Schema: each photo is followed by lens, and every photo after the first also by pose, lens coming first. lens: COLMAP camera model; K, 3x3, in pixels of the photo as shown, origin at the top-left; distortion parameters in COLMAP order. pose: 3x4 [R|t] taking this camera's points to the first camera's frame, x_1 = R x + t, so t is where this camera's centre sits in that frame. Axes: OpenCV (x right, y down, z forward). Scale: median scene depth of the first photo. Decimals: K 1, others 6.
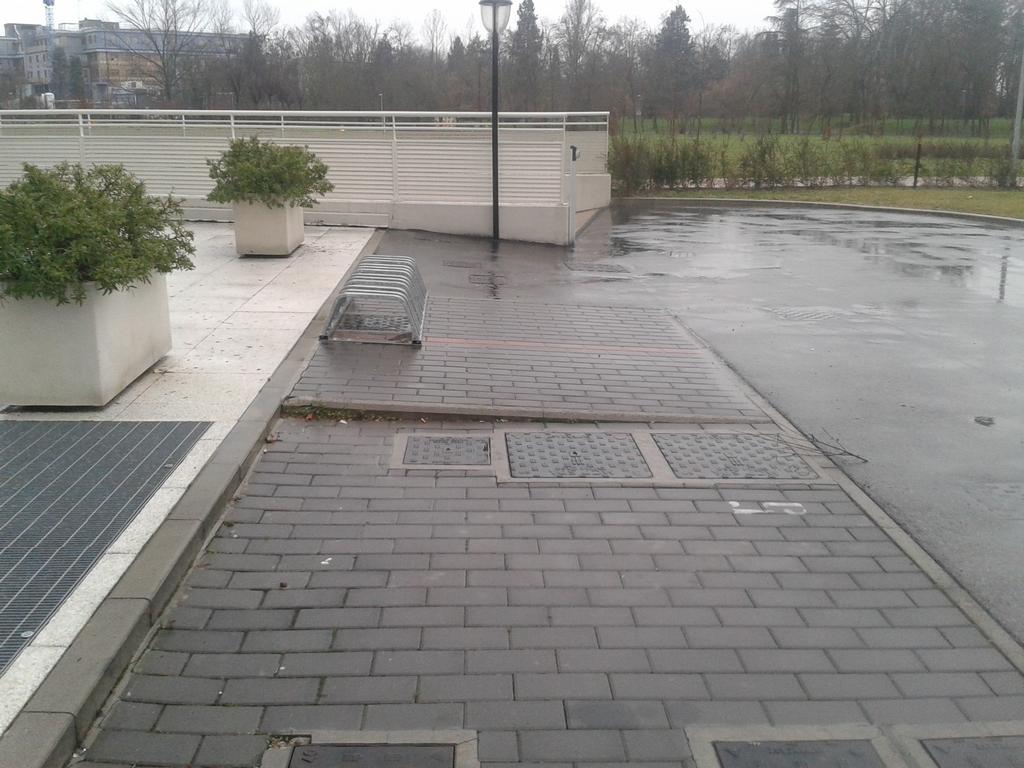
lens RADIAL K [[1024.6, 0, 502.6], [0, 1024.6, 359.6], [0, 0, 1]] dist [0.185570, -0.411048]
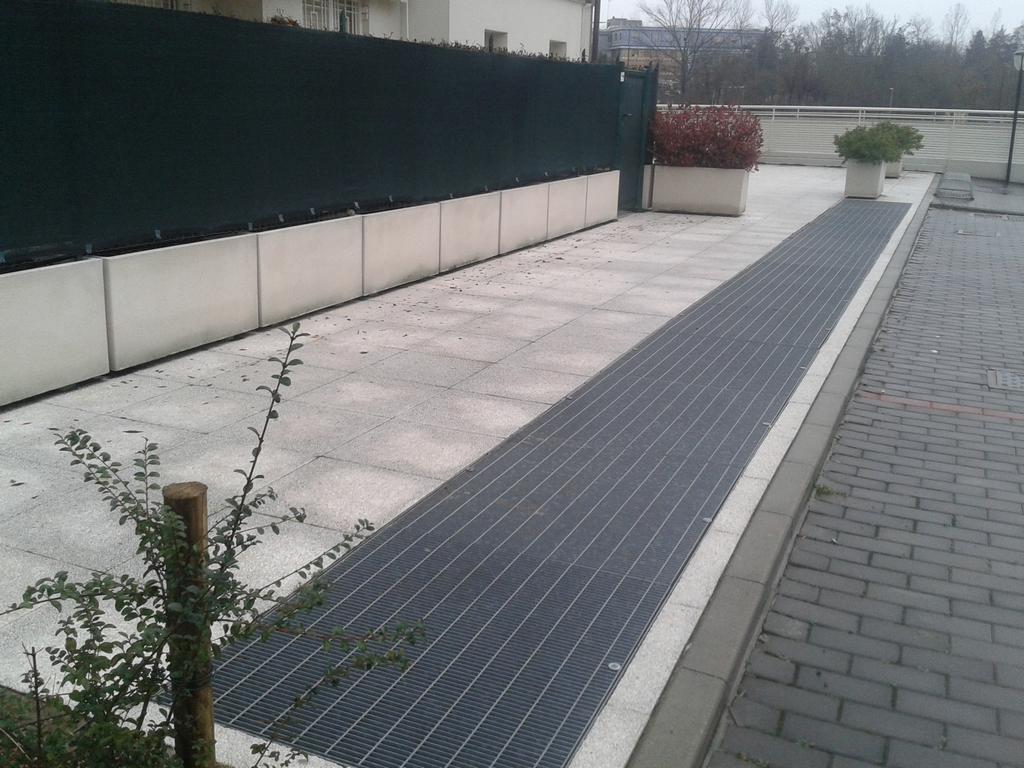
lens RADIAL K [[1024.6, 0, 502.6], [0, 1024.6, 359.6], [0, 0, 1]] dist [0.185570, -0.411048]
pose [[0.900194, 0.127535, -0.416395, -0.001422], [-0.124670, 0.991609, 0.034192, 0.600280], [0.417262, 0.021132, 0.908541, -2.561808]]
